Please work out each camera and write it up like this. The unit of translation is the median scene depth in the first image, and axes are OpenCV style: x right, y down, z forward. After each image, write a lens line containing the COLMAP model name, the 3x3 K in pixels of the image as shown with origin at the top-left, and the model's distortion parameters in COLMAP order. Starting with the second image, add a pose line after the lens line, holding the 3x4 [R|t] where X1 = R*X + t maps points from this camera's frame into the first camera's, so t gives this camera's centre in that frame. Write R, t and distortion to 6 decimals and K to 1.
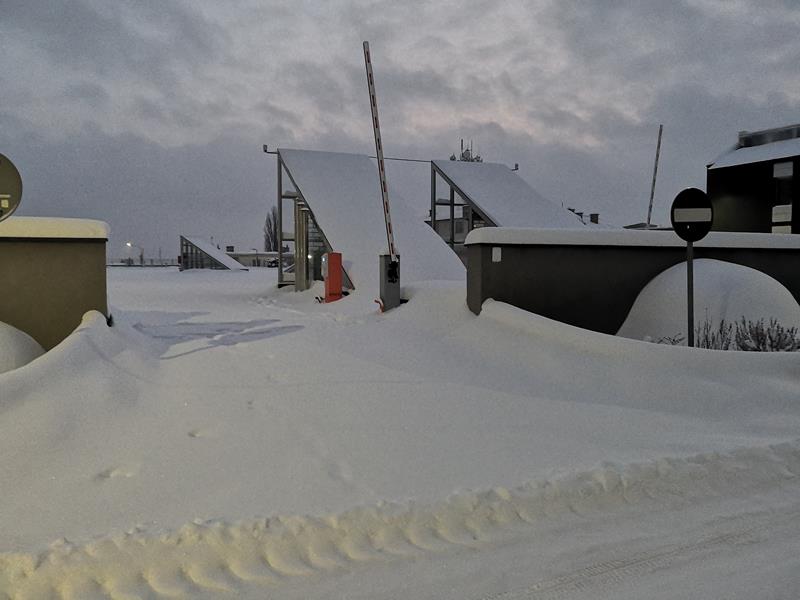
lens RADIAL K [[644.1, 0, 400.2], [0, 644.1, 294.5], [0, 0, 1]] dist [0.023403, -0.051577]
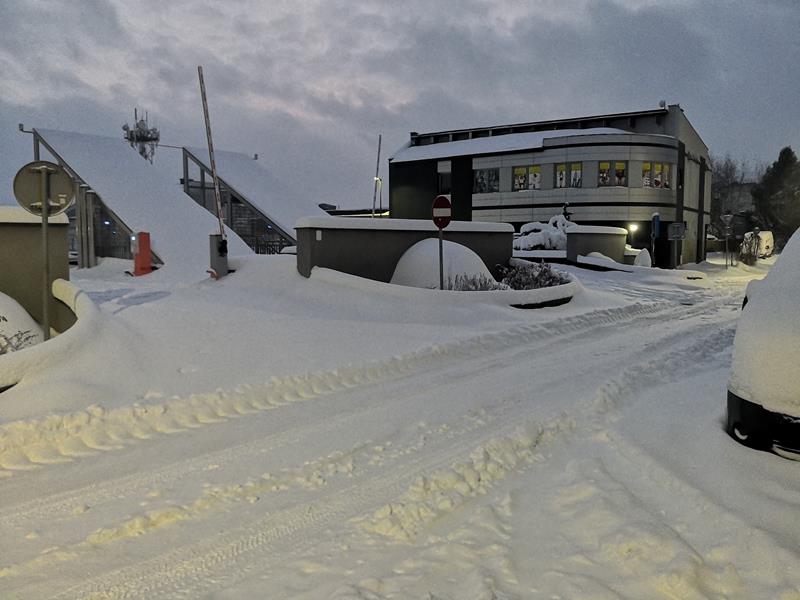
lens RADIAL K [[644.1, 0, 400.2], [0, 644.1, 294.5], [0, 0, 1]] dist [0.023403, -0.051577]
pose [[0.882018, -0.043442, 0.469209, -0.309135], [0.026780, 0.998753, 0.042129, 0.012282], [-0.470454, -0.024593, 0.882082, -0.304130]]
